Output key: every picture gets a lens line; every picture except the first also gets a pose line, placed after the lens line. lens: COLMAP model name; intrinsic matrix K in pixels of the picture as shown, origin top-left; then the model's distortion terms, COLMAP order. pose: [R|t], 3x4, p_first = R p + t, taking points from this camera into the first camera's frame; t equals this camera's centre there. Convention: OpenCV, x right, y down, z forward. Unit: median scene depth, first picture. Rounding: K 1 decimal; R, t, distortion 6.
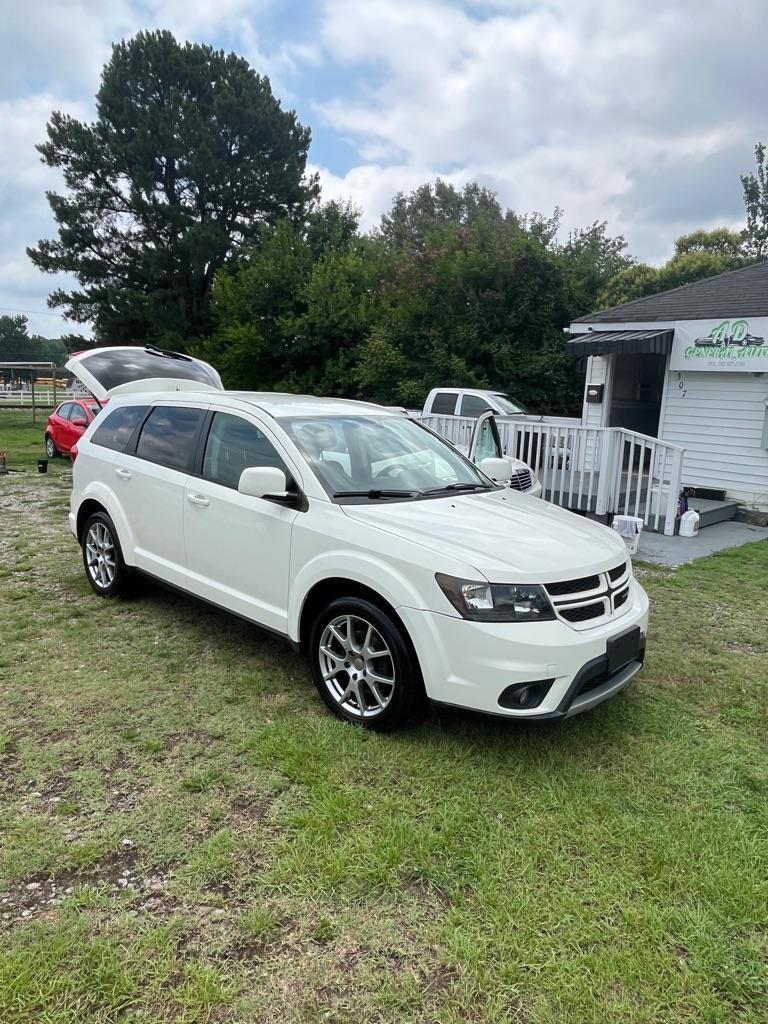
lens RADIAL K [[661.9, 0, 384.0], [0, 661.9, 512.0], [0, 0, 1]] dist [0.001052, -0.000802]
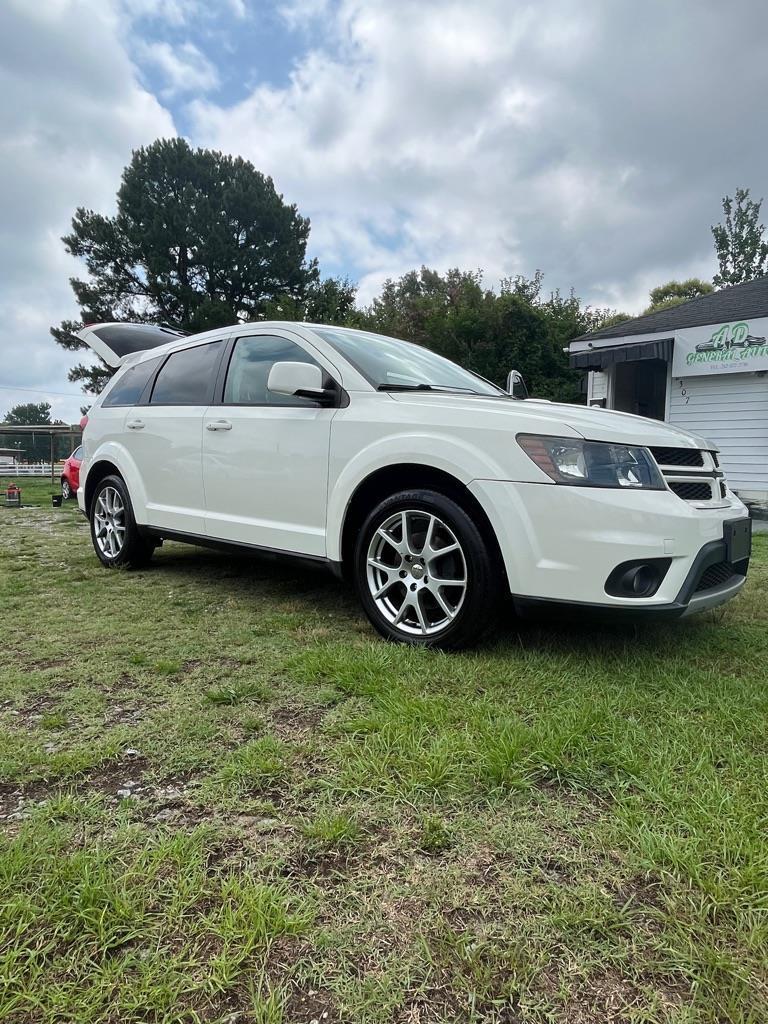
lens RADIAL K [[613.2, 0, 384.0], [0, 613.2, 512.0], [0, 0, 1]] dist [0.003240, -0.000212]
pose [[0.999656, -0.024442, 0.009522, -0.059059], [0.025285, 0.994483, -0.101803, 0.161263], [-0.006982, 0.102009, 0.994759, 0.159447]]
